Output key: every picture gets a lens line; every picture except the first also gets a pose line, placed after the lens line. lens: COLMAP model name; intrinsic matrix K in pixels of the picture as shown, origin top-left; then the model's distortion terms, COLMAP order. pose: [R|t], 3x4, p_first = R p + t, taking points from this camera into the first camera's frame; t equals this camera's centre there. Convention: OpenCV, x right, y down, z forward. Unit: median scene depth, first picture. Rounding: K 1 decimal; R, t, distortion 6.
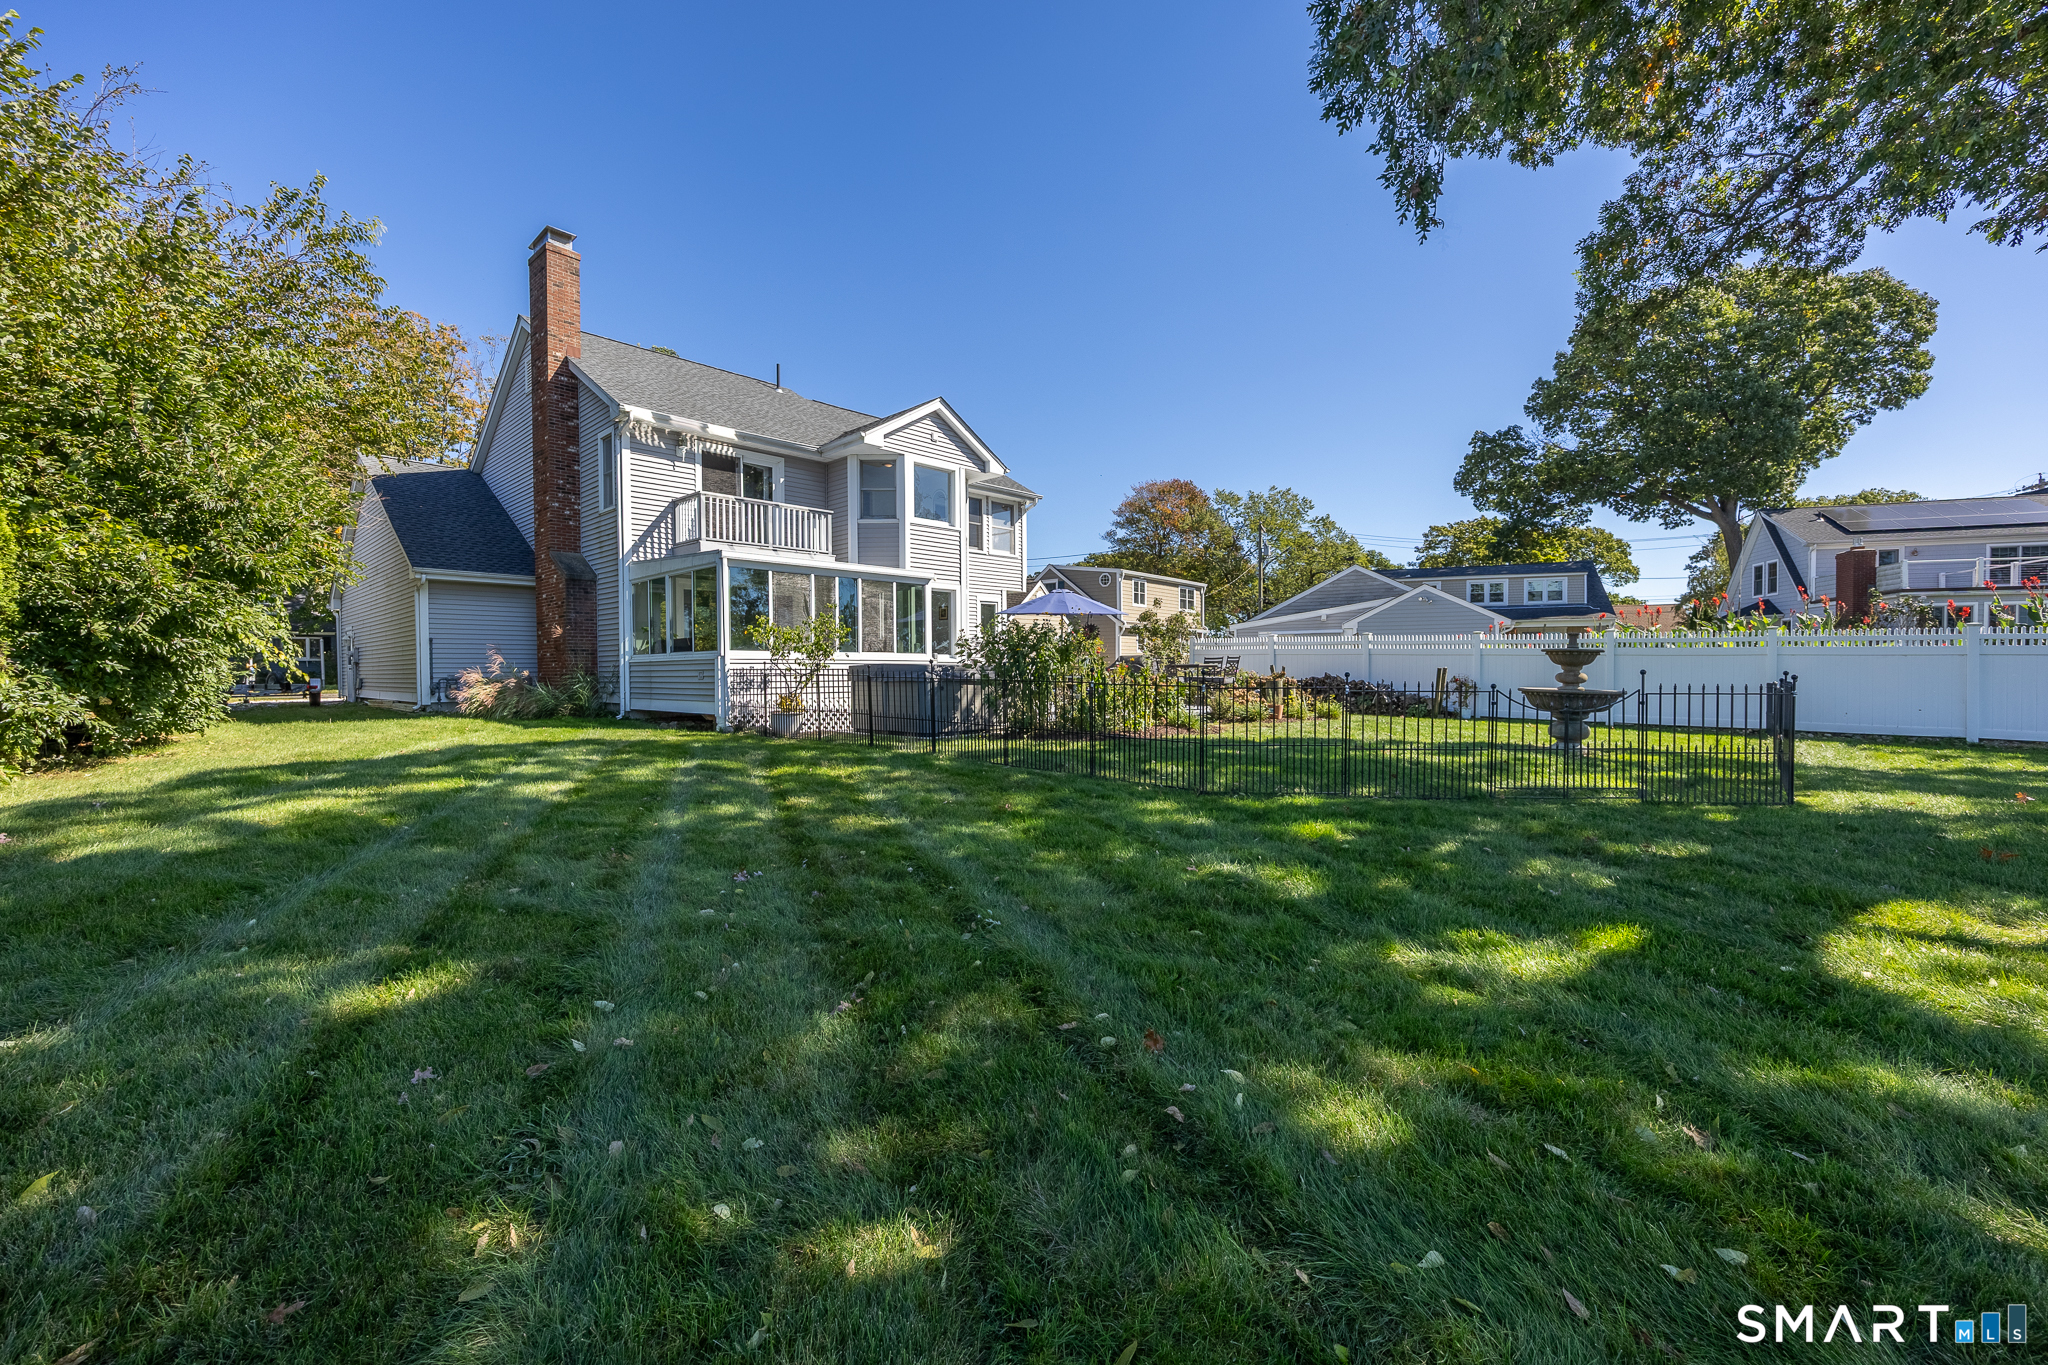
lens RADIAL K [[853.4, 0, 1024.0], [0, 853.4, 682.5], [0, 0, 1]] dist [0.000209, -0.000002]
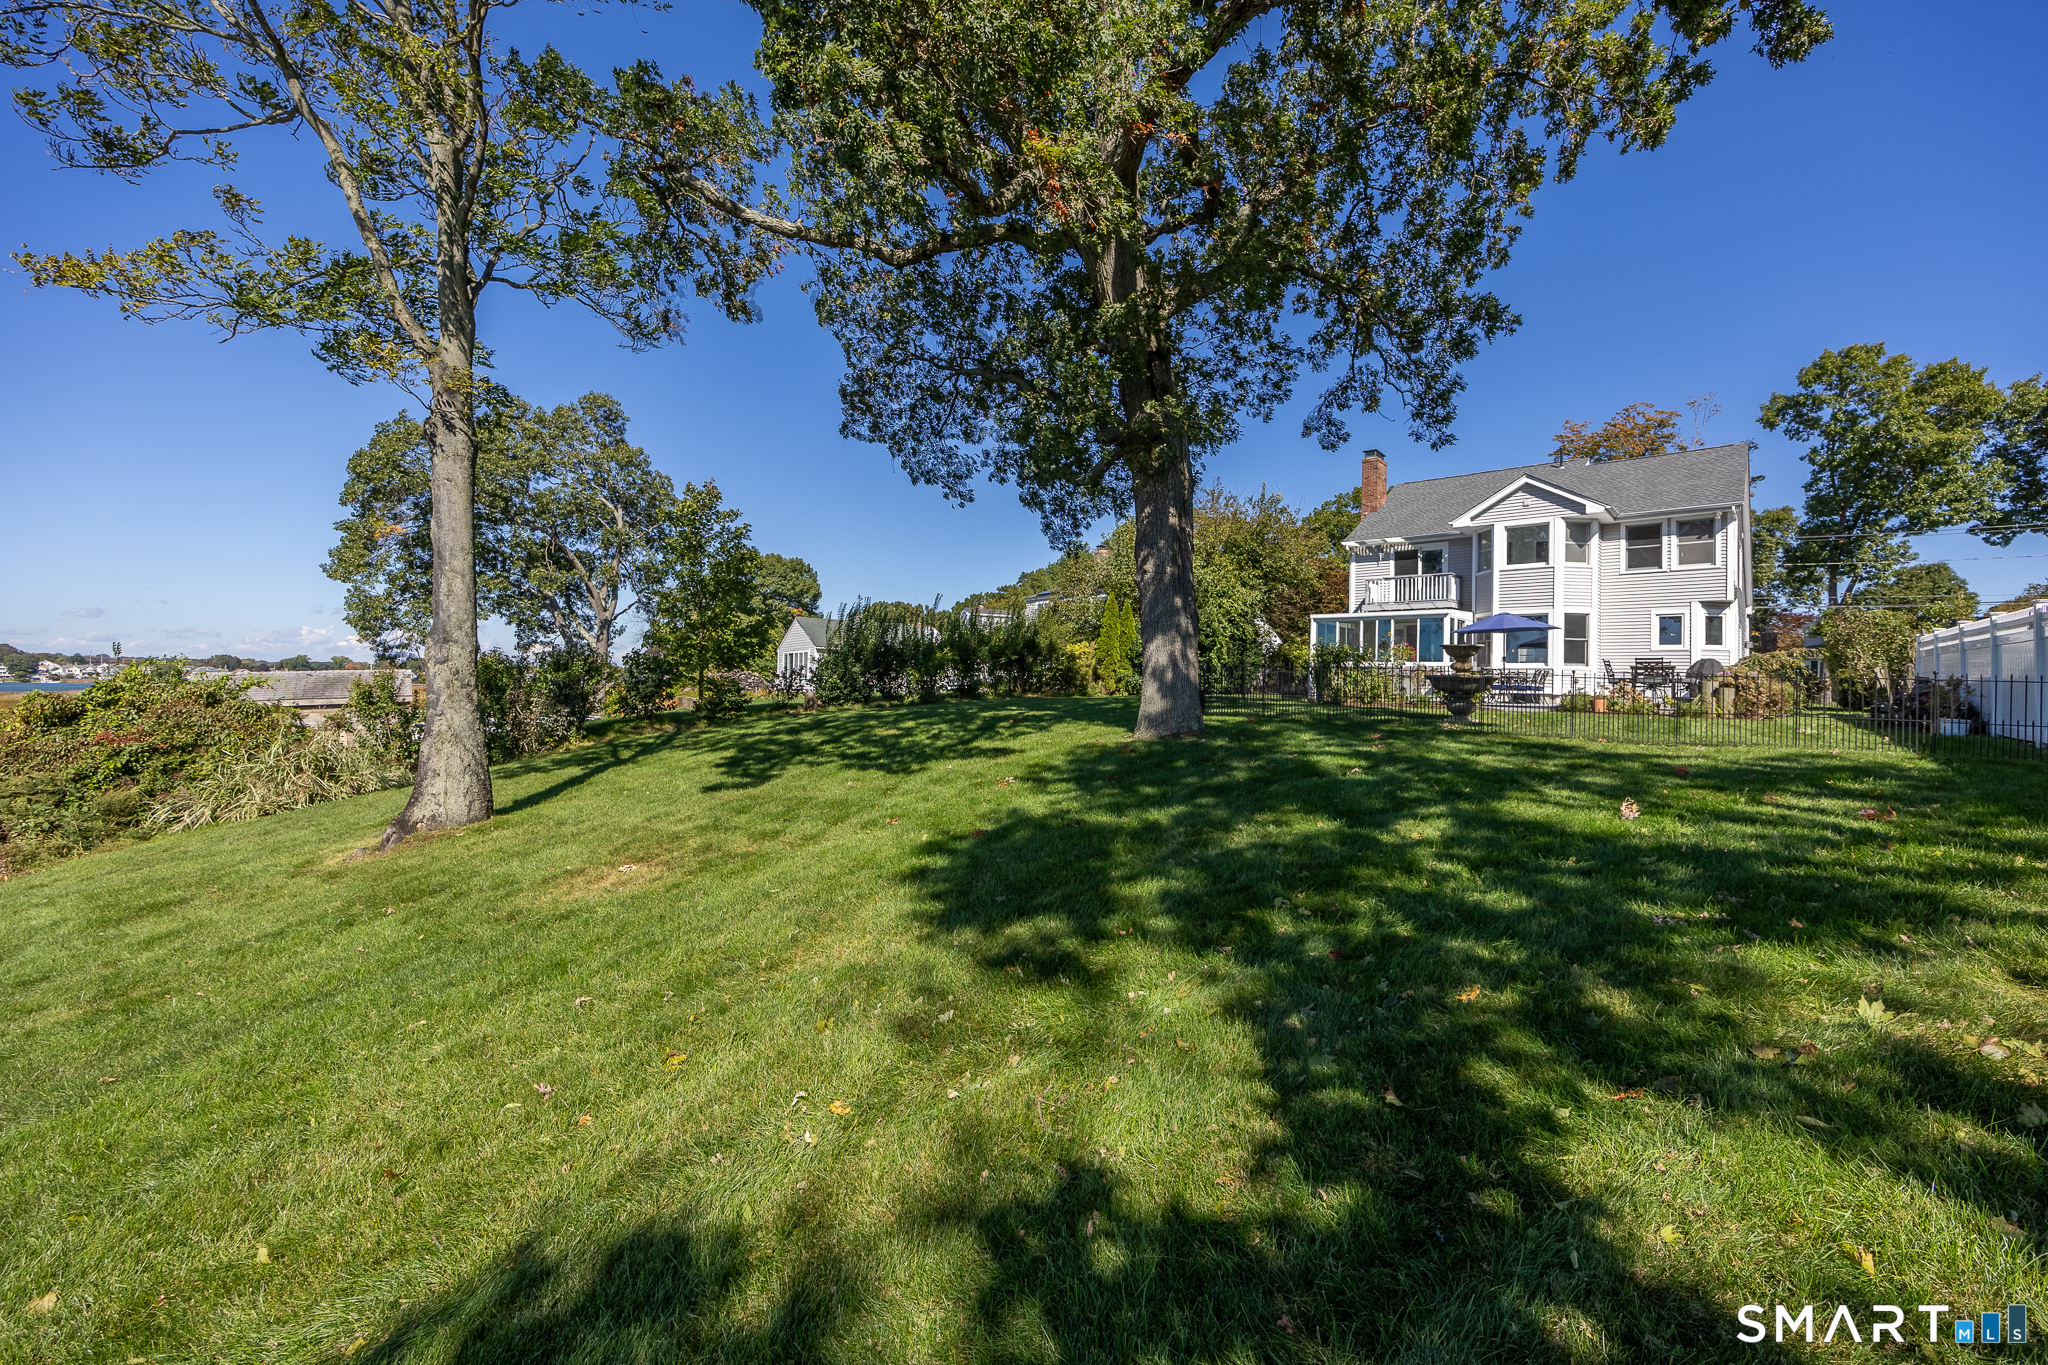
lens RADIAL K [[853.4, 0, 1024.0], [0, 853.4, 682.5], [0, 0, 1]] dist [0.000209, -0.000002]
pose [[-0.037424, 0.011466, -0.999234, 1.272919], [-0.029622, 0.999482, 0.012578, 0.001131], [0.998860, 0.030070, -0.037065, 0.270485]]
